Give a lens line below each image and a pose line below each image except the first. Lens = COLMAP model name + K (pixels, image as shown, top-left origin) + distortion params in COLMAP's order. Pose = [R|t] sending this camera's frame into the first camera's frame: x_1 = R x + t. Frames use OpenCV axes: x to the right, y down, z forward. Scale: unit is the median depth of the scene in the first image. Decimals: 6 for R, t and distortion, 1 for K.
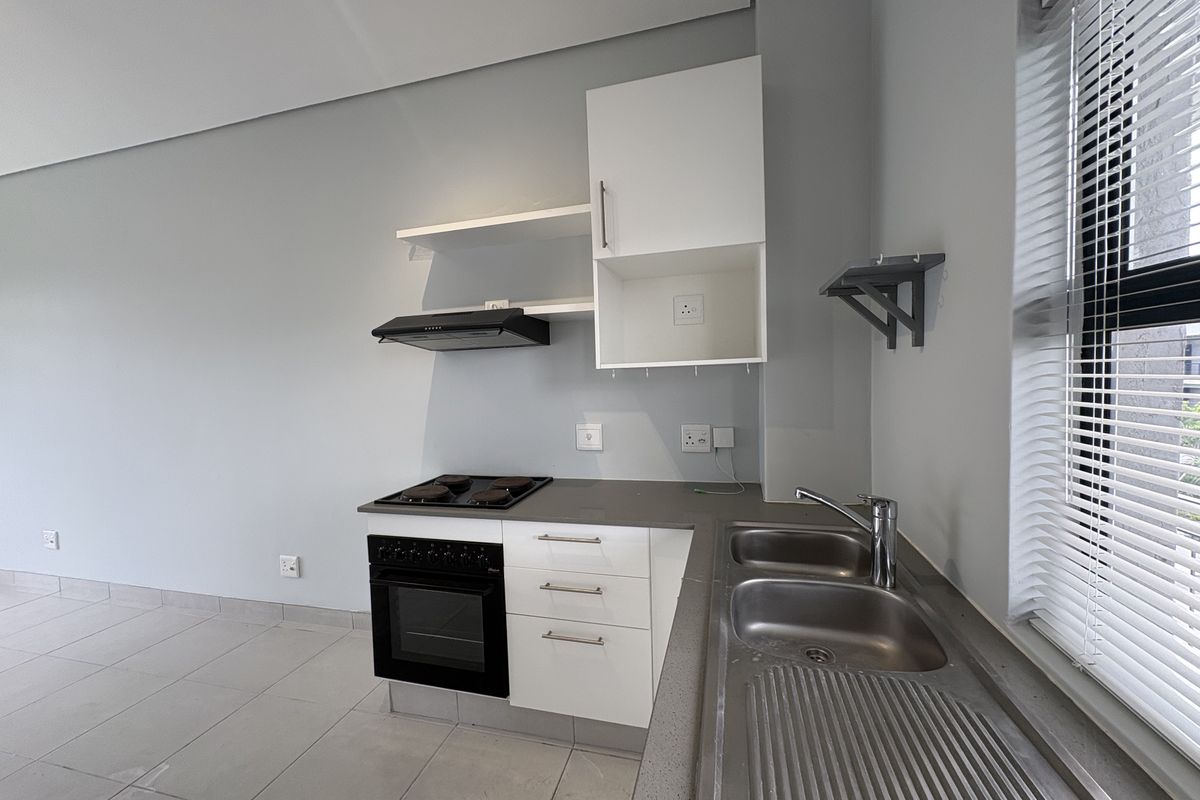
lens RADIAL K [[478.0, 0, 600.0], [0, 478.0, 400.0], [0, 0, 1]] dist [-0.002095, 0.000555]
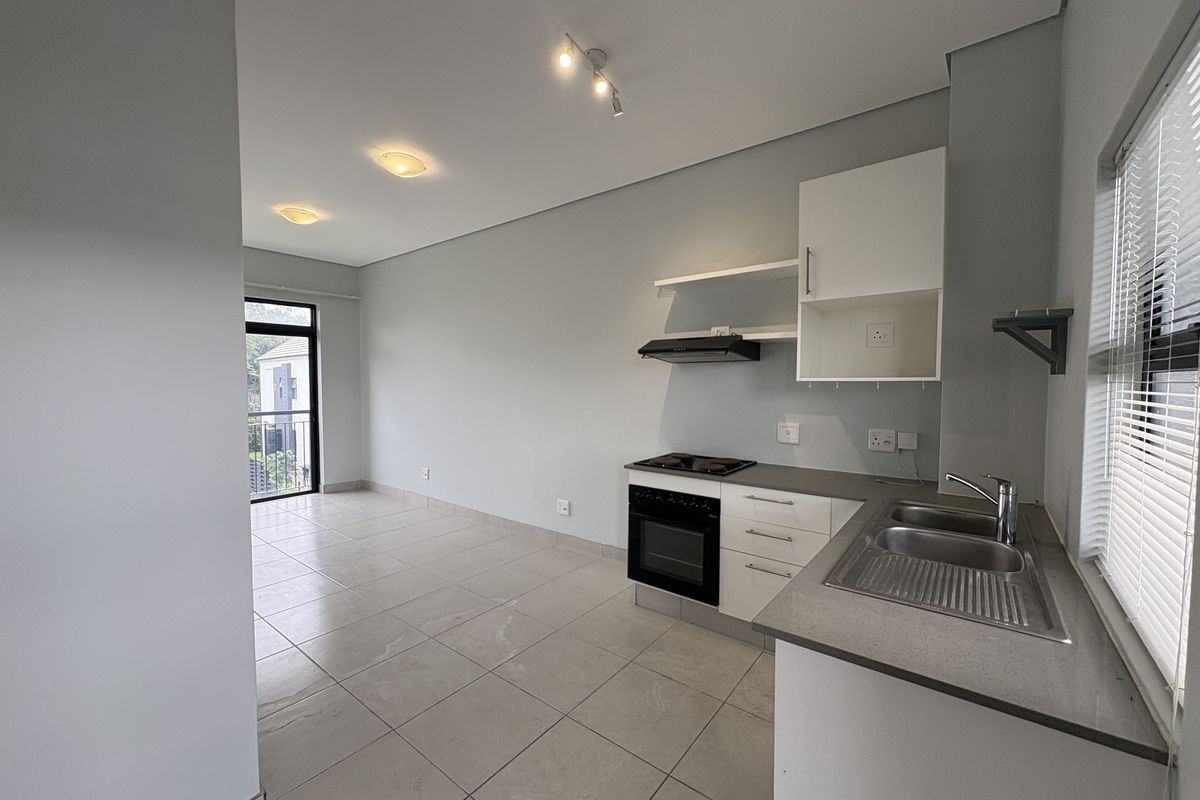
lens RADIAL K [[478.0, 0, 600.0], [0, 478.0, 400.0], [0, 0, 1]] dist [-0.002095, 0.000555]
pose [[0.919777, 0.050687, -0.389155, 0.009386], [-0.053628, 0.998556, 0.003309, 0.014167], [0.388760, 0.017826, 0.921166, -0.453386]]
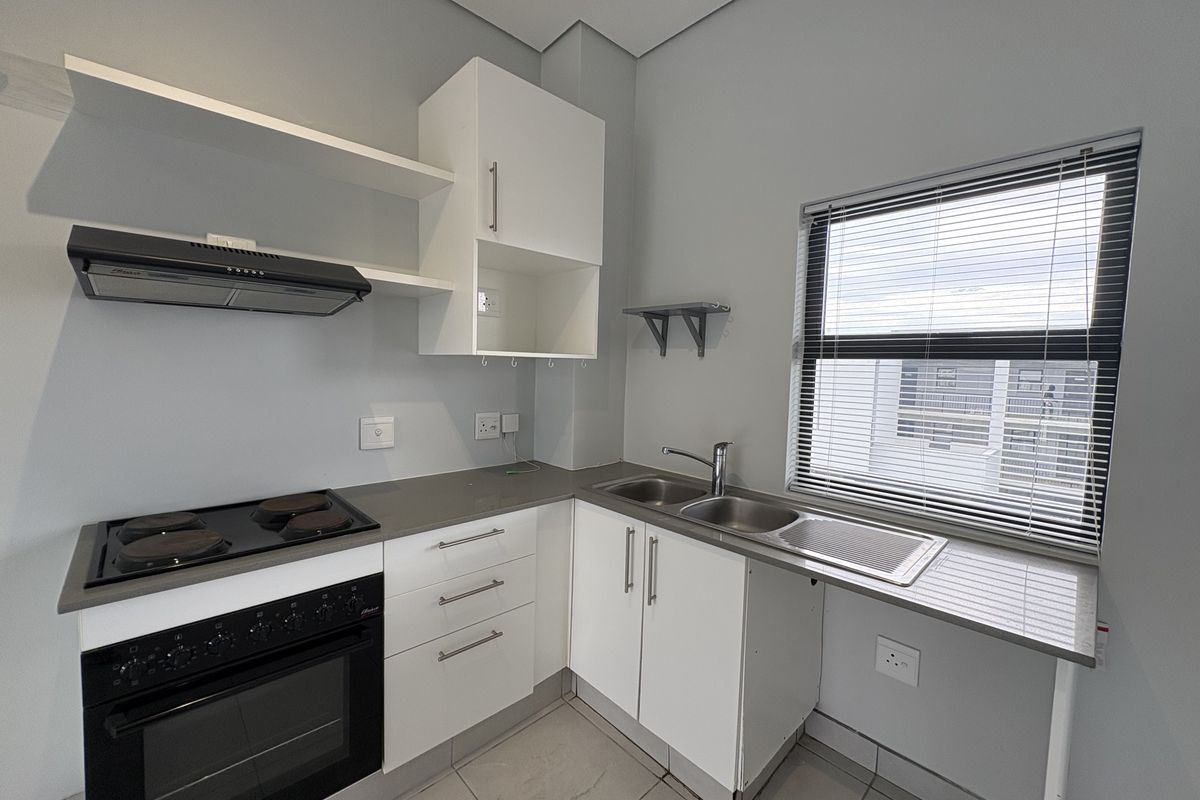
lens RADIAL K [[479.5, 0, 600.0], [0, 479.5, 400.0], [0, 0, 1]] dist [0.002220, 0.000322]
pose [[0.517715, -0.014688, 0.855427, -0.638346], [0.002517, 0.999874, 0.015645, 0.008712], [-0.855549, -0.005947, 0.517687, 0.272527]]
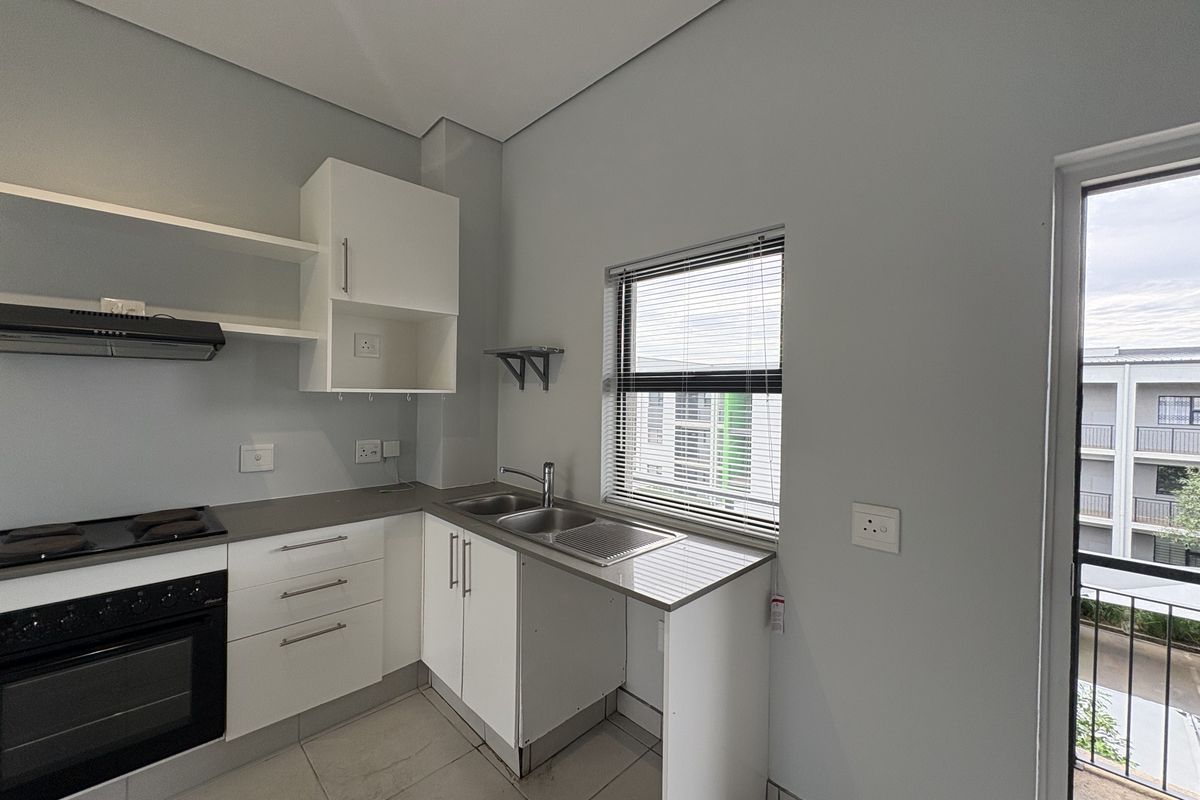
lens RADIAL K [[478.0, 0, 600.0], [0, 478.0, 400.0], [0, 0, 1]] dist [-0.002095, 0.000555]
pose [[0.499046, 0.030314, 0.866045, -0.624856], [0.013337, 0.999001, -0.042653, 0.010935], [-0.866473, 0.032836, 0.498143, -0.130659]]
